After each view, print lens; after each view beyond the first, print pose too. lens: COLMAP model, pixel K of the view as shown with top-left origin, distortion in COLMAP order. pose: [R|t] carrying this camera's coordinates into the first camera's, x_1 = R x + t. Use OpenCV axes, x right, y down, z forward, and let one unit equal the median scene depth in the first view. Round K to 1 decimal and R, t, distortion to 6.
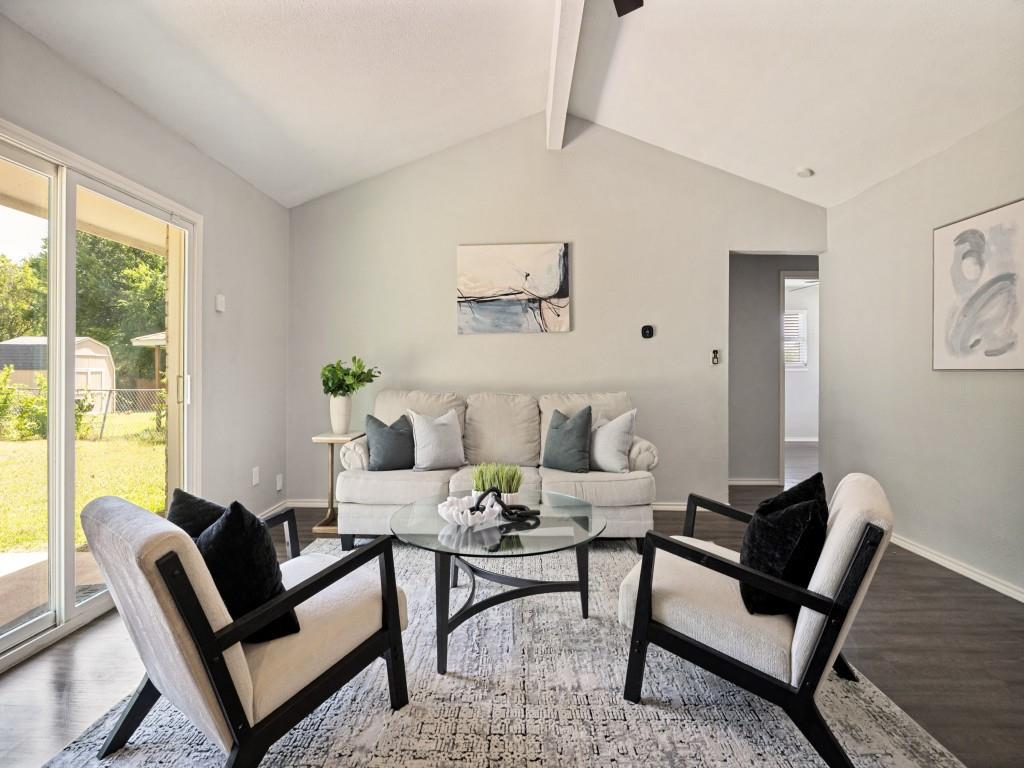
lens RADIAL K [[471.0, 0, 504.1], [0, 471.0, 374.3], [0, 0, 1]] dist [0.004343, -0.003698]
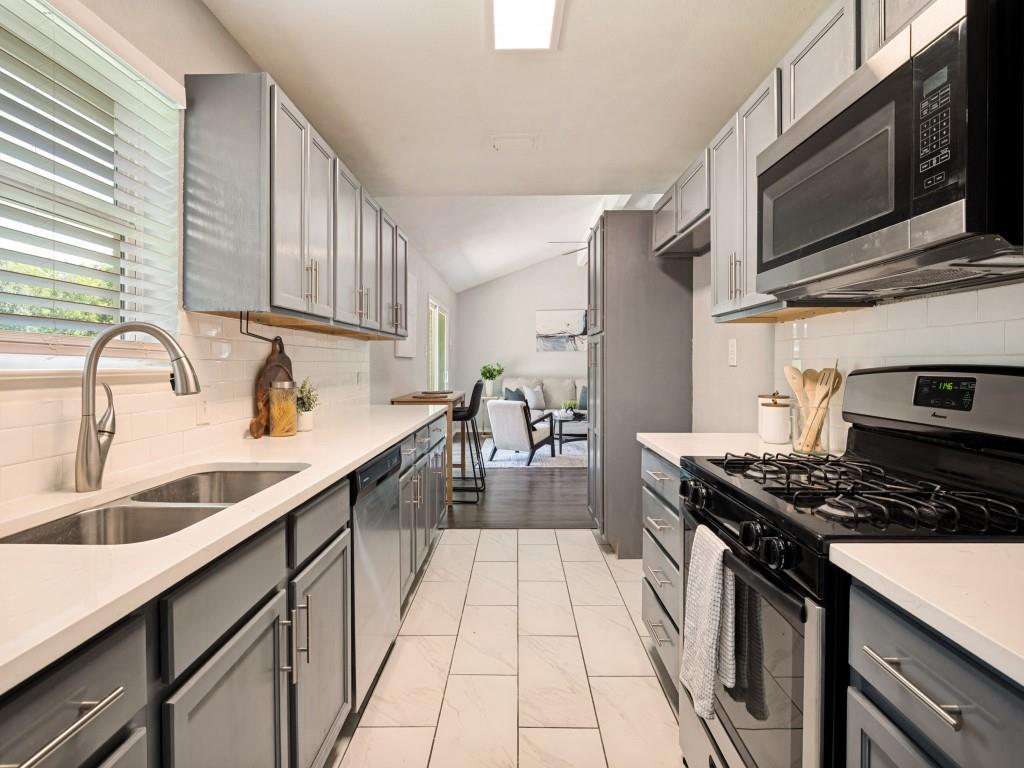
lens RADIAL K [[471.0, 0, 508.1], [0, 471.0, 365.7], [0, 0, 1]] dist [0.004343, -0.003698]
pose [[0.999764, -0.000712, 0.021730, -0.372482], [0.000777, 0.999995, -0.002963, -0.020314], [-0.021728, 0.002980, 0.999759, -1.572904]]
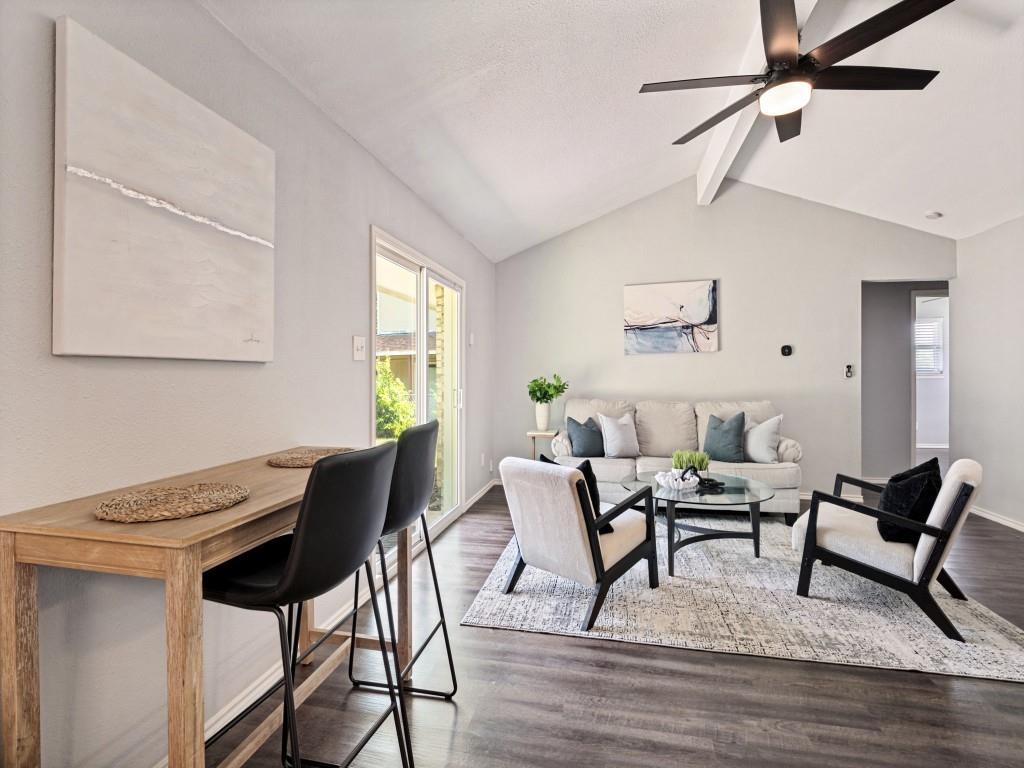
lens RADIAL K [[471.0, 0, 512.7], [0, 471.0, 379.4], [0, 0, 1]] dist [0.004343, -0.003698]
pose [[0.984227, -0.004515, -0.176851, -0.231897], [0.004992, 0.999985, 0.002253, -0.030619], [0.176838, -0.003100, 0.984235, -0.422555]]
